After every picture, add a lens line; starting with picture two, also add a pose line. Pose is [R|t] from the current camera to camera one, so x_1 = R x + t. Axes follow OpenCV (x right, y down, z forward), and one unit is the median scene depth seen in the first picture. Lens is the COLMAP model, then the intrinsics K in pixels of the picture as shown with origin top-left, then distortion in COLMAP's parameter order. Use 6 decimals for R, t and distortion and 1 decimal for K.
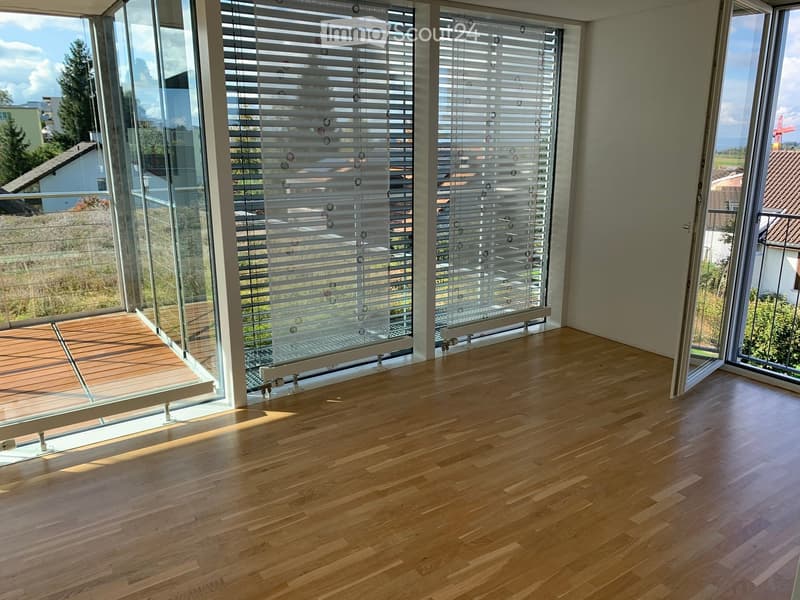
lens RADIAL K [[610.6, 0, 400.0], [0, 610.6, 300.0], [0, 0, 1]] dist [0.052310, -0.055407]
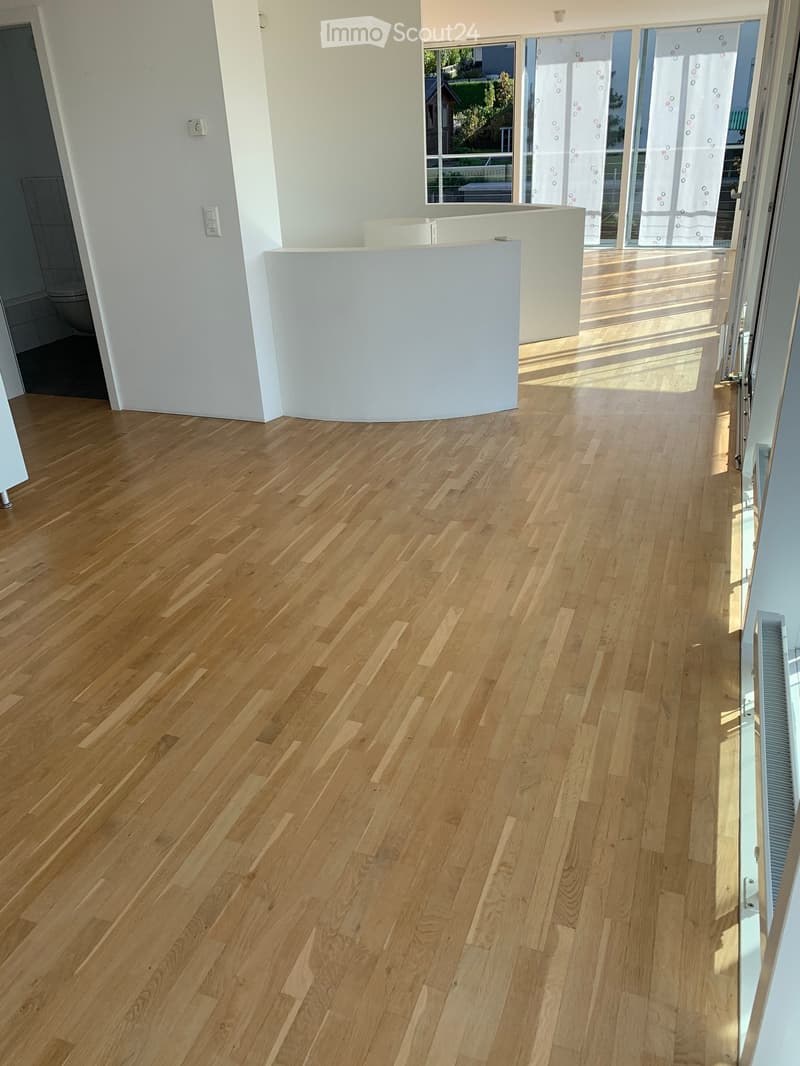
lens RADIAL K [[813.7, 0, 400.0], [0, 813.7, 533.0], [0, 0, 1]] dist [0.052310, -0.055407]
pose [[-0.820300, 0.287085, -0.494661, 0.403845], [-0.106370, 0.773223, 0.625149, -0.401531], [0.561954, 0.565427, -0.603738, 1.611025]]
